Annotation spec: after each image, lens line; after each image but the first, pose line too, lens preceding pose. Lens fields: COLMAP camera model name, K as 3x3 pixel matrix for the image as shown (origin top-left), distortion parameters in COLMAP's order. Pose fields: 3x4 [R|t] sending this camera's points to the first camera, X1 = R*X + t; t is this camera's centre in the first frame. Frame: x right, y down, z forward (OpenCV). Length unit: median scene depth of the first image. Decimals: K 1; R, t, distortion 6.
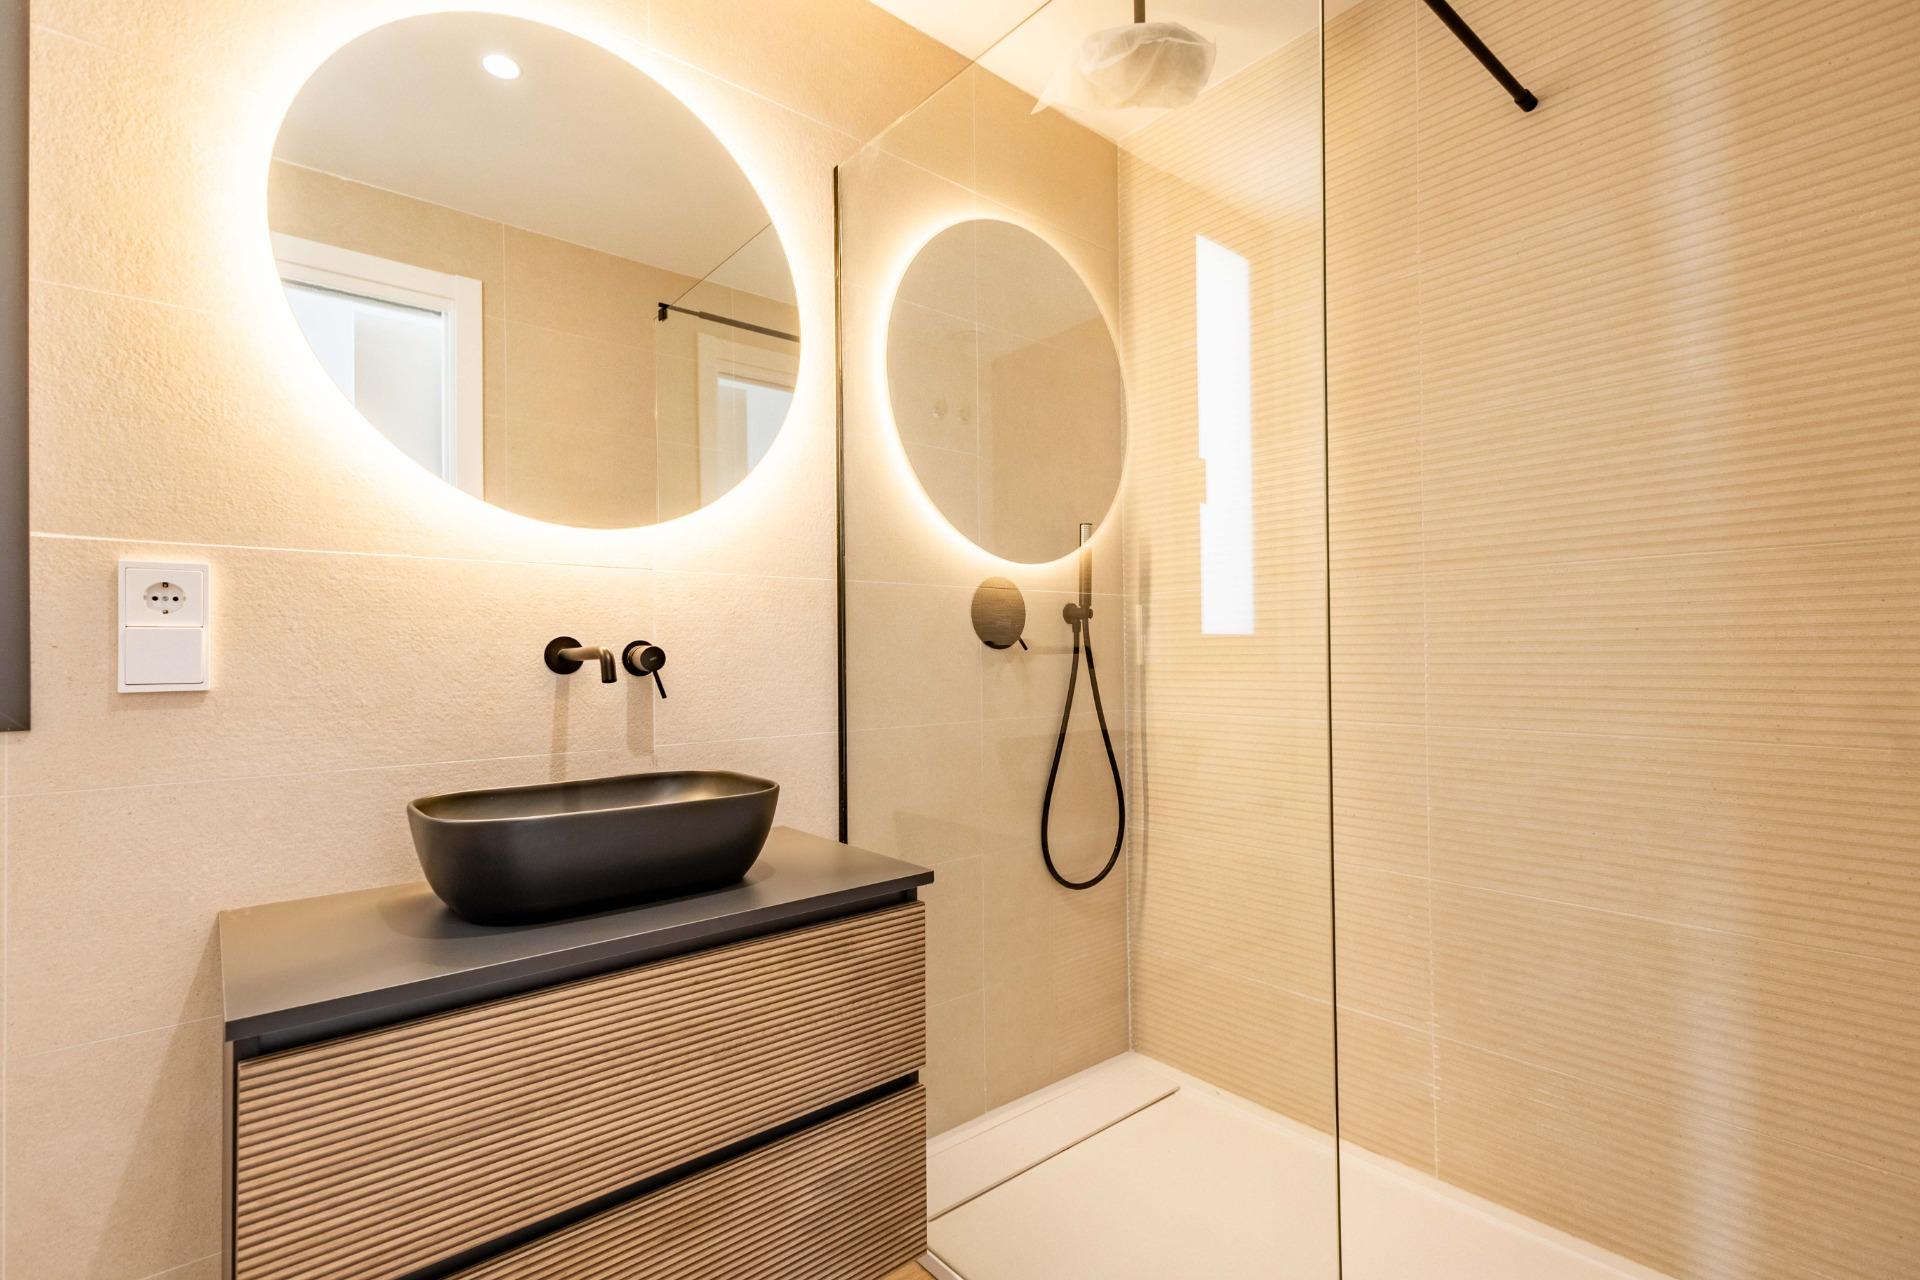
lens RADIAL K [[883.9, 0, 960.0], [0, 883.9, 640.0], [0, 0, 1]] dist [0.000225, -0.000080]
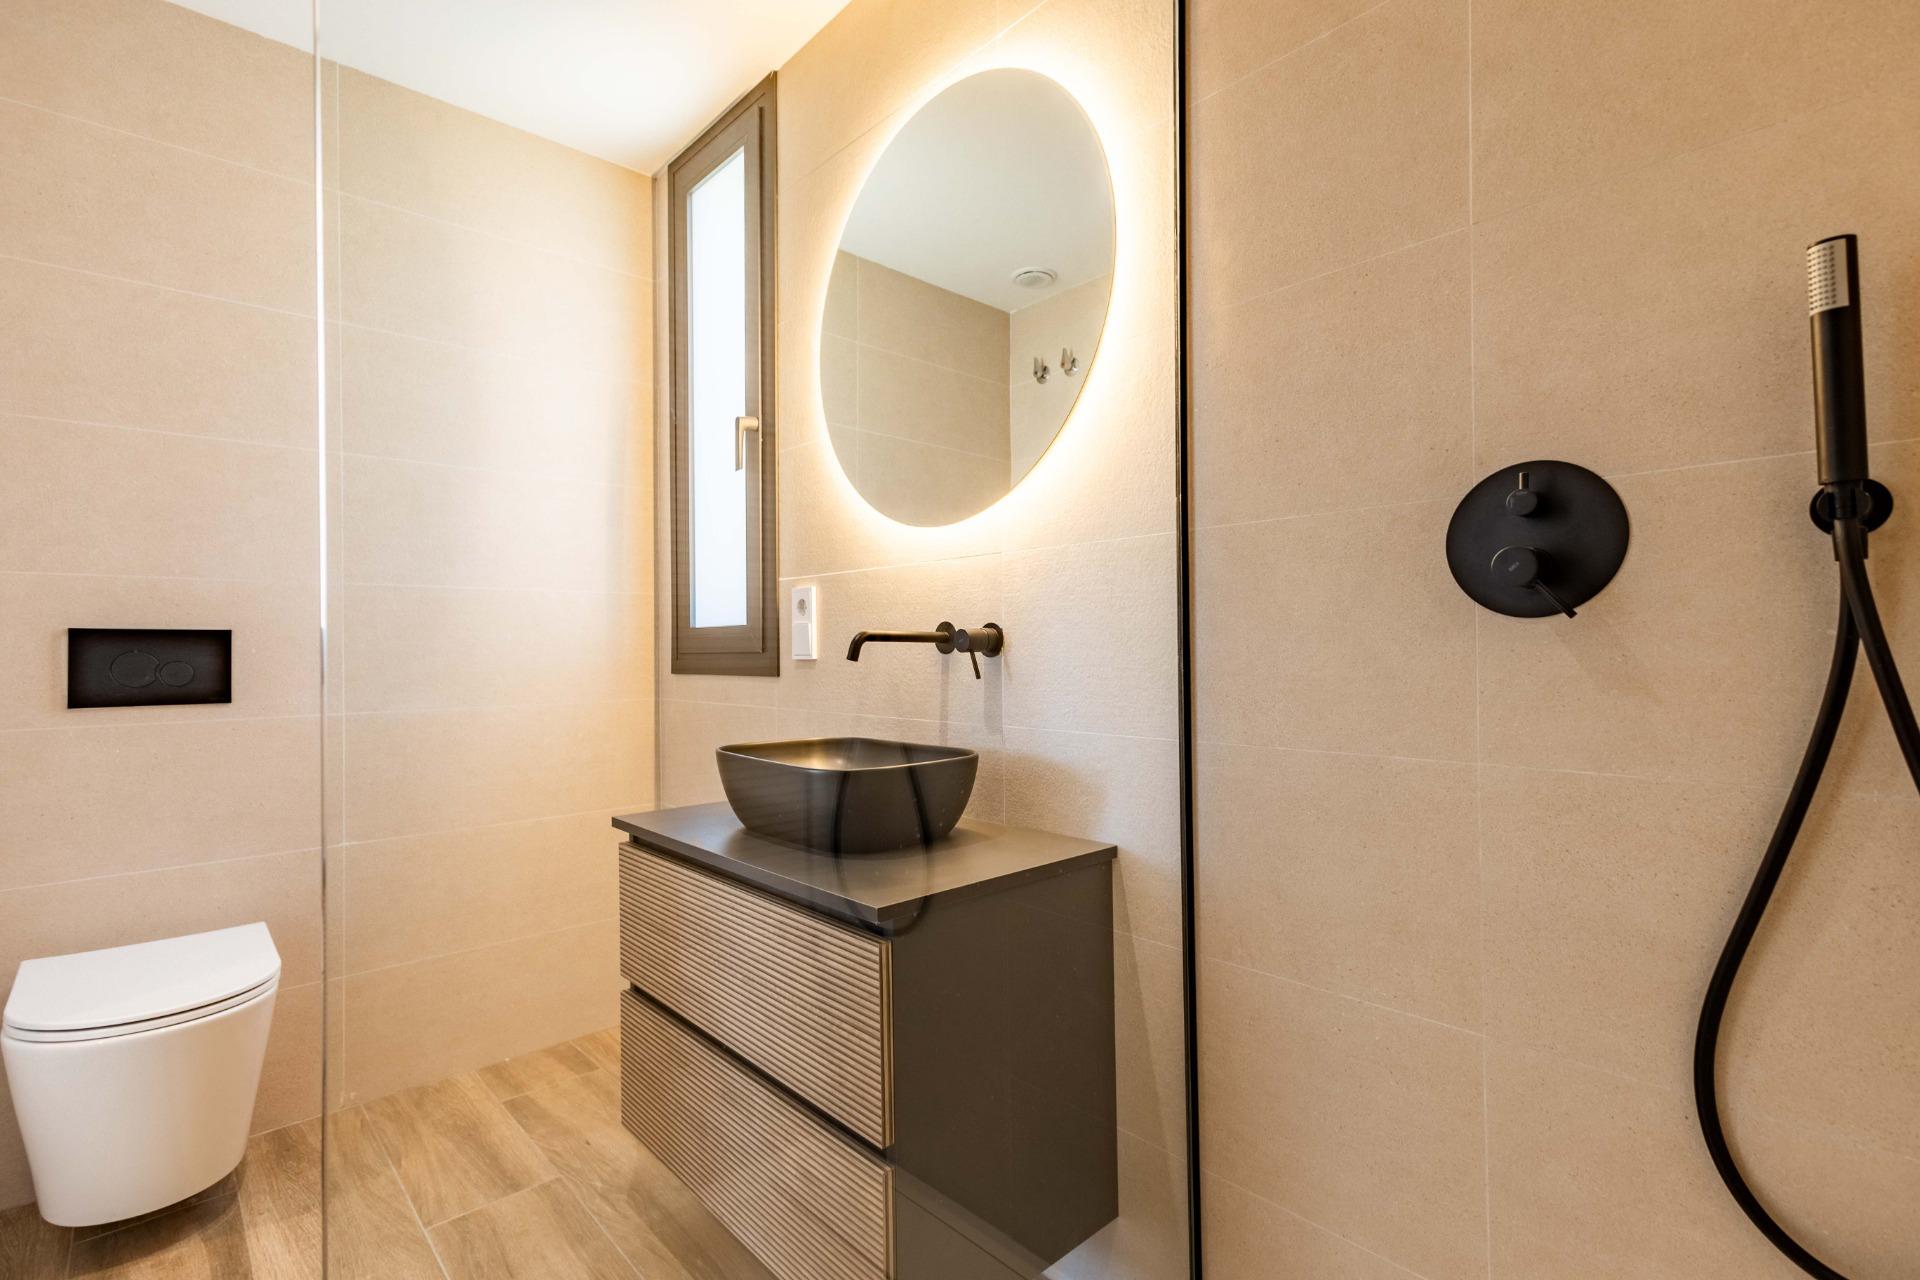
lens RADIAL K [[883.9, 0, 960.0], [0, 883.9, 640.0], [0, 0, 1]] dist [0.000225, -0.000080]
pose [[0.025463, -0.001553, -0.999675, 0.719543], [0.027643, 0.999617, -0.000849, 0.022452], [0.999293, -0.027613, 0.025496, 1.001289]]
